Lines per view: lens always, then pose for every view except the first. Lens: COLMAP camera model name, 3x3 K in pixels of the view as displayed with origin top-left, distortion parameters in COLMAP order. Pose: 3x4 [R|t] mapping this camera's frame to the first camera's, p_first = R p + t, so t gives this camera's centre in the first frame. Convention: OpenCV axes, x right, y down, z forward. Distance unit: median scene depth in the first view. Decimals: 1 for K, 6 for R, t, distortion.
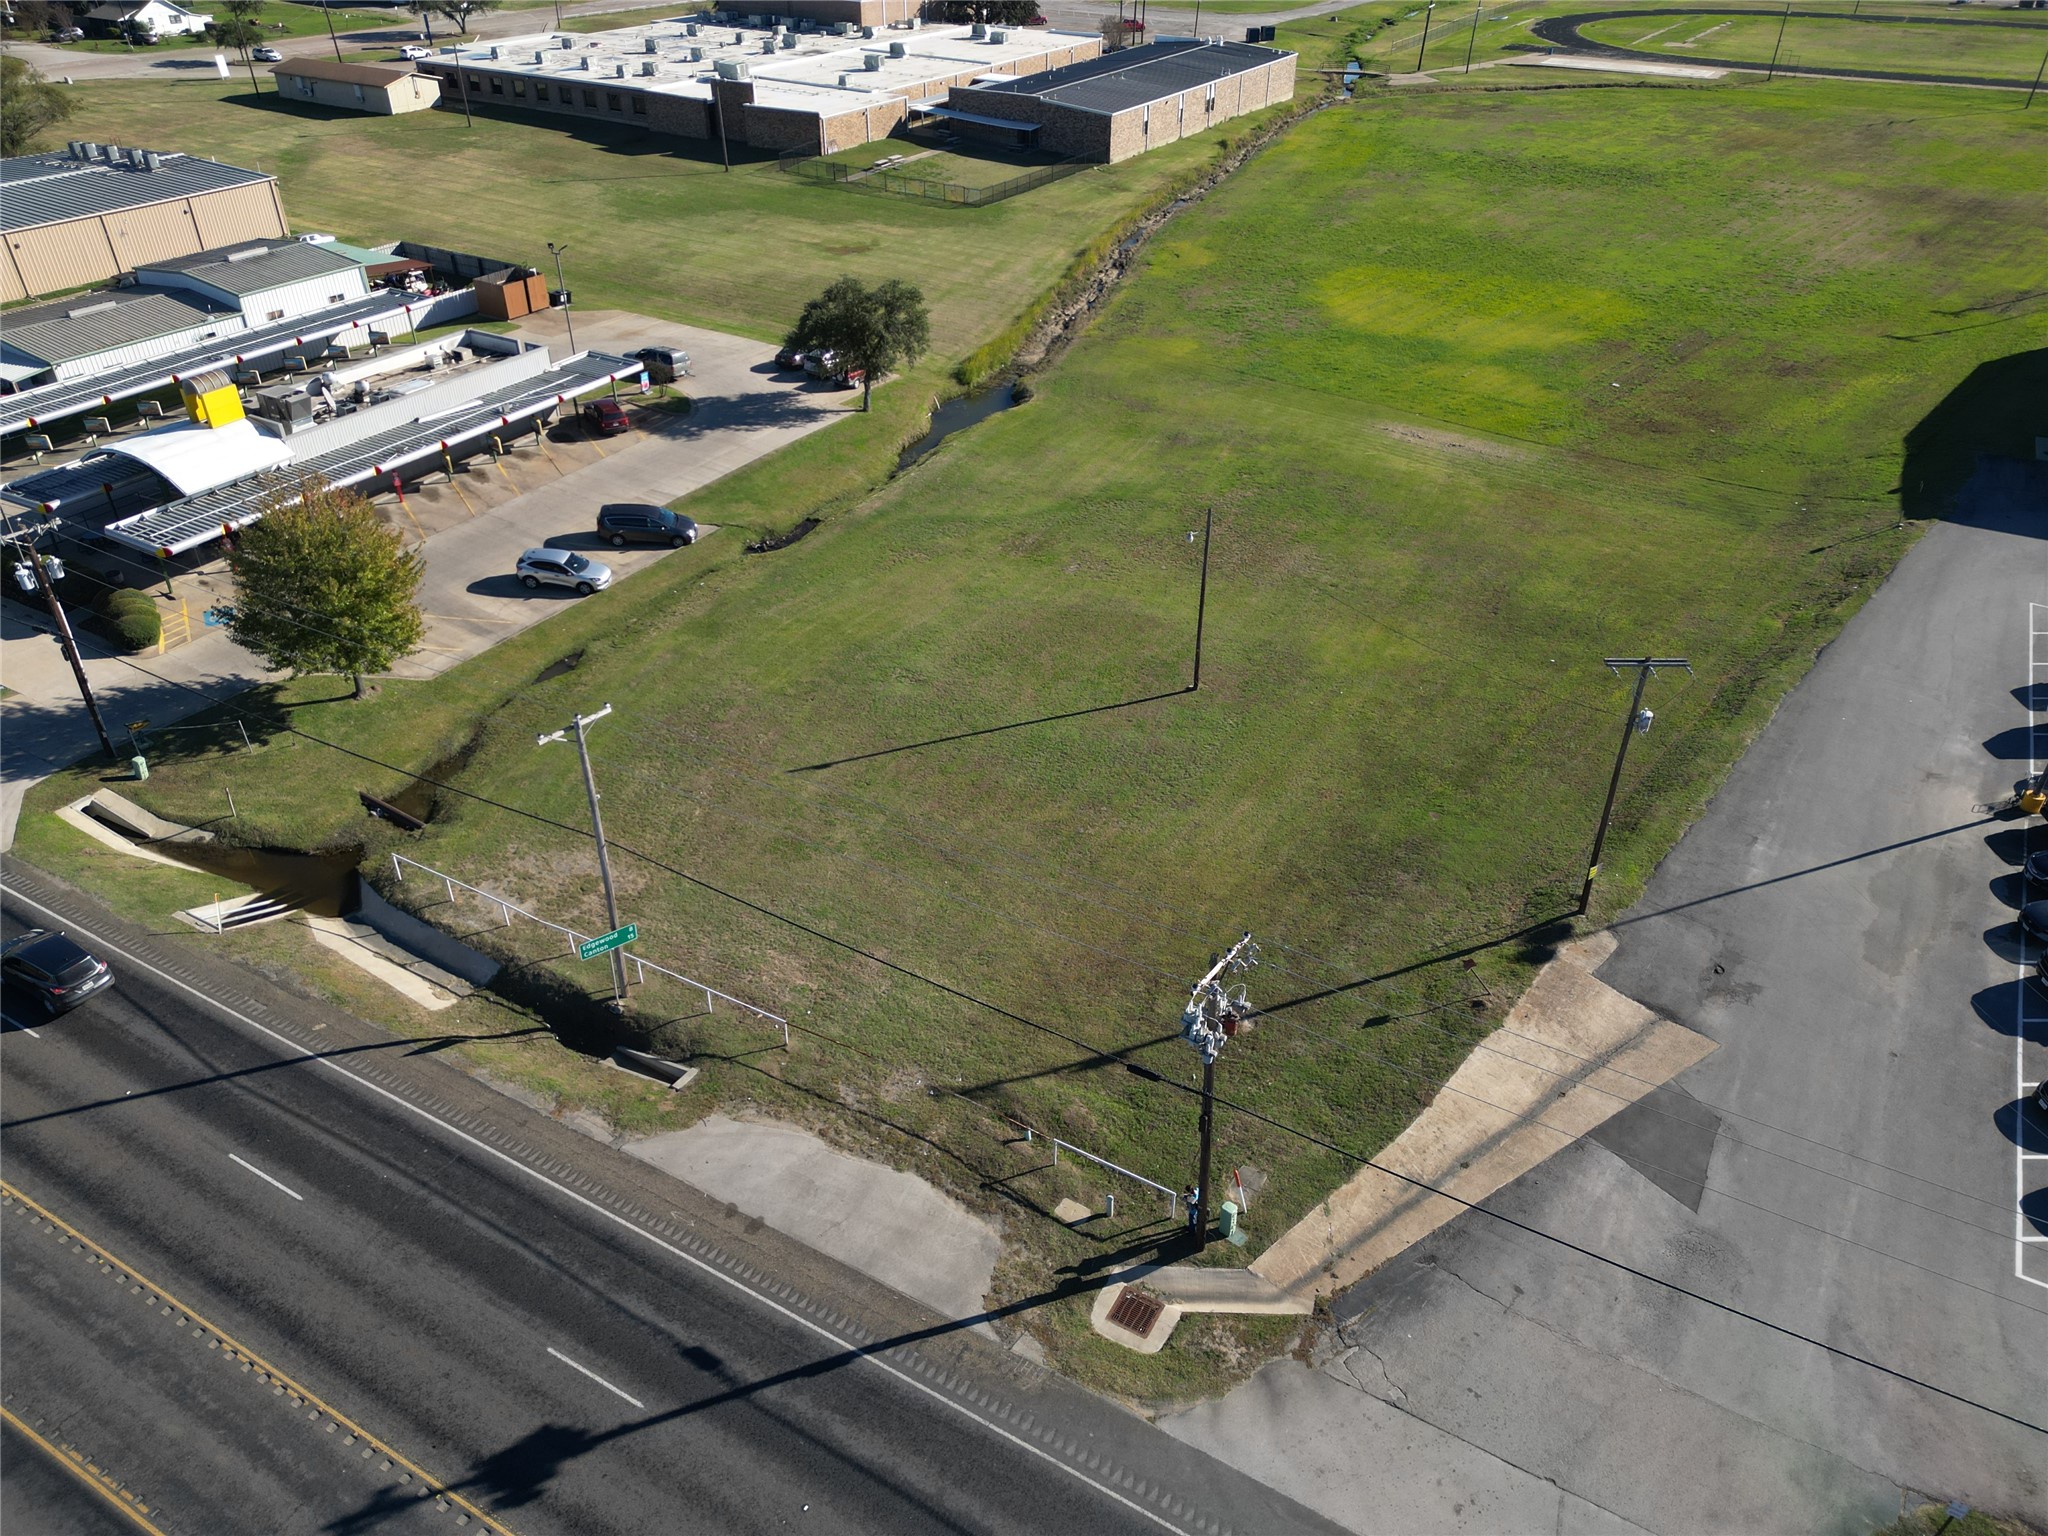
lens RADIAL K [[1426.7, 0, 1019.0], [0, 1426.7, 767.2], [0, 0, 1]] dist [0.081073, -0.074877]
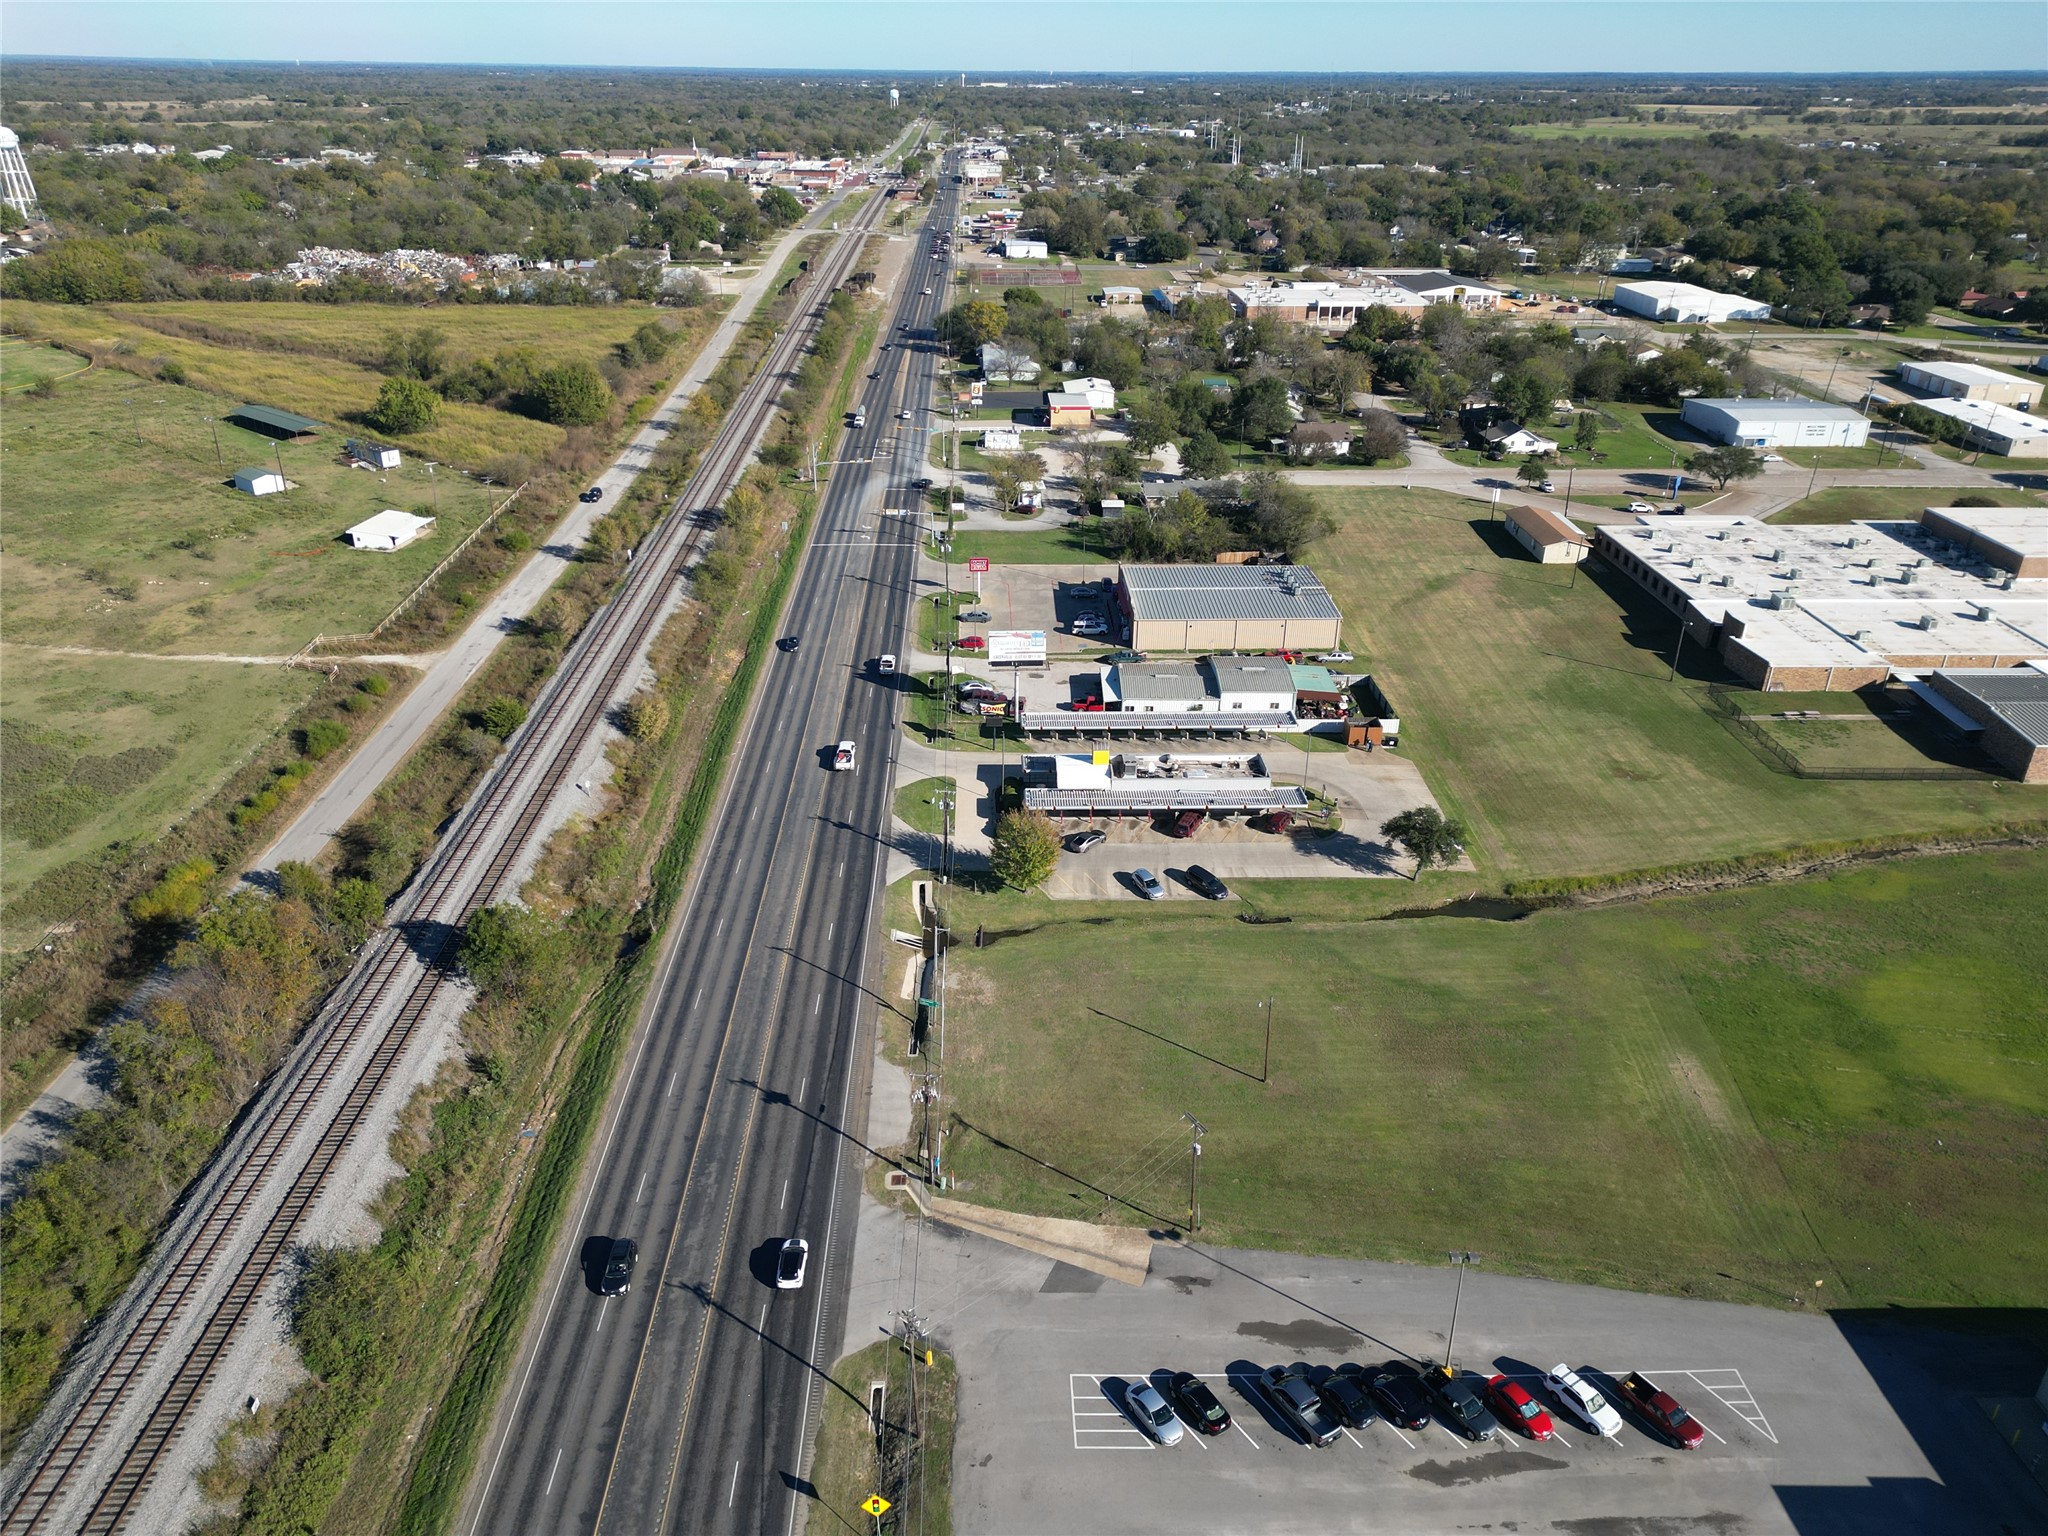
lens RADIAL K [[1426.7, 0, 1019.0], [0, 1426.7, 767.2], [0, 0, 1]] dist [0.081073, -0.074877]
pose [[0.528832, 0.371384, -0.763159, 0.979080], [-0.474412, 0.874939, 0.097036, -0.352950], [0.703755, 0.310736, 0.638884, -0.452126]]
